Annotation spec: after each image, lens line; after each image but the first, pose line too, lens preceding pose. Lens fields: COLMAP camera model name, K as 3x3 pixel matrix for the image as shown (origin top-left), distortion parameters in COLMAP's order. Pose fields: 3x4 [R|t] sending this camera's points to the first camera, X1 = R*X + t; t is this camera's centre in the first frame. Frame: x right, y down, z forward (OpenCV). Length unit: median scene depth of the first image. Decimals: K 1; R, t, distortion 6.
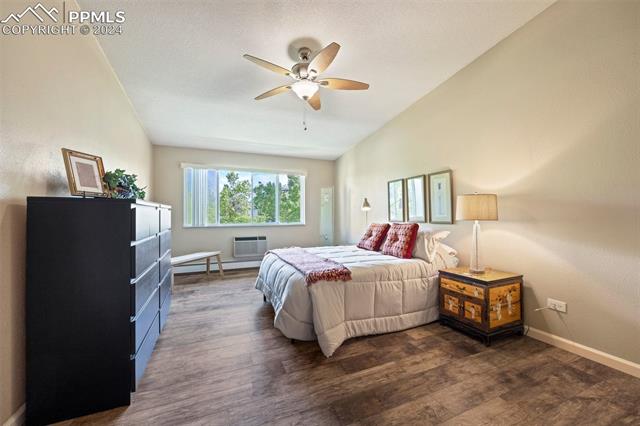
lens RADIAL K [[259.2, 0, 321.7], [0, 259.2, 213.7], [0, 0, 1]] dist [-0.004125, -0.000540]
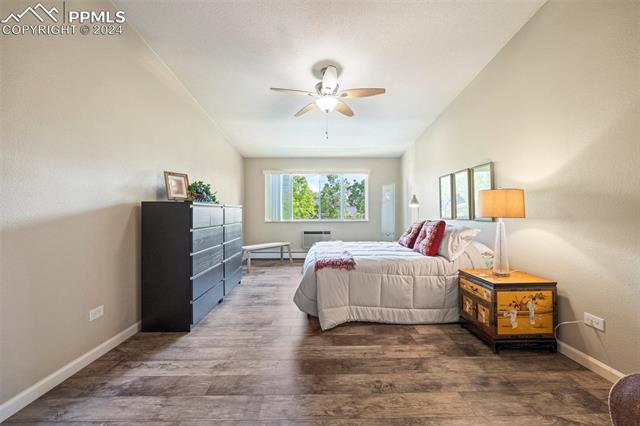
lens RADIAL K [[259.2, 0, 317.7], [0, 259.2, 212.8], [0, 0, 1]] dist [-0.004125, -0.000540]
pose [[0.919132, 0.000664, -0.393950, 0.373154], [0.002432, 0.999970, 0.007359, -0.000199], [0.393943, -0.007722, 0.919102, -0.089092]]
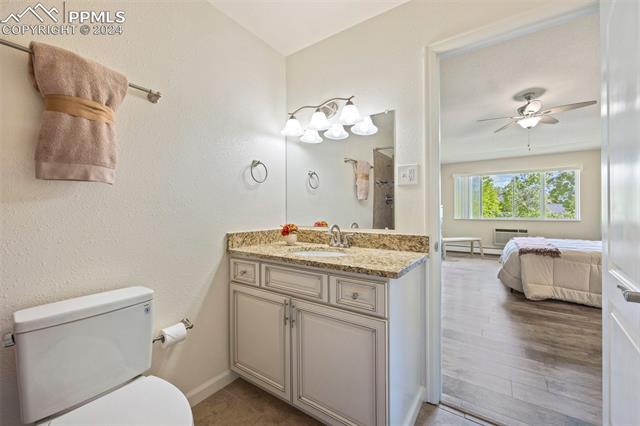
lens RADIAL K [[259.2, 0, 318.4], [0, 259.2, 210.2], [0, 0, 1]] dist [-0.004125, -0.000540]
pose [[0.526186, 0.000438, -0.850370, 0.556076], [0.002639, 0.999994, 0.002148, -0.003882], [0.850366, -0.003374, 0.526181, -0.754418]]
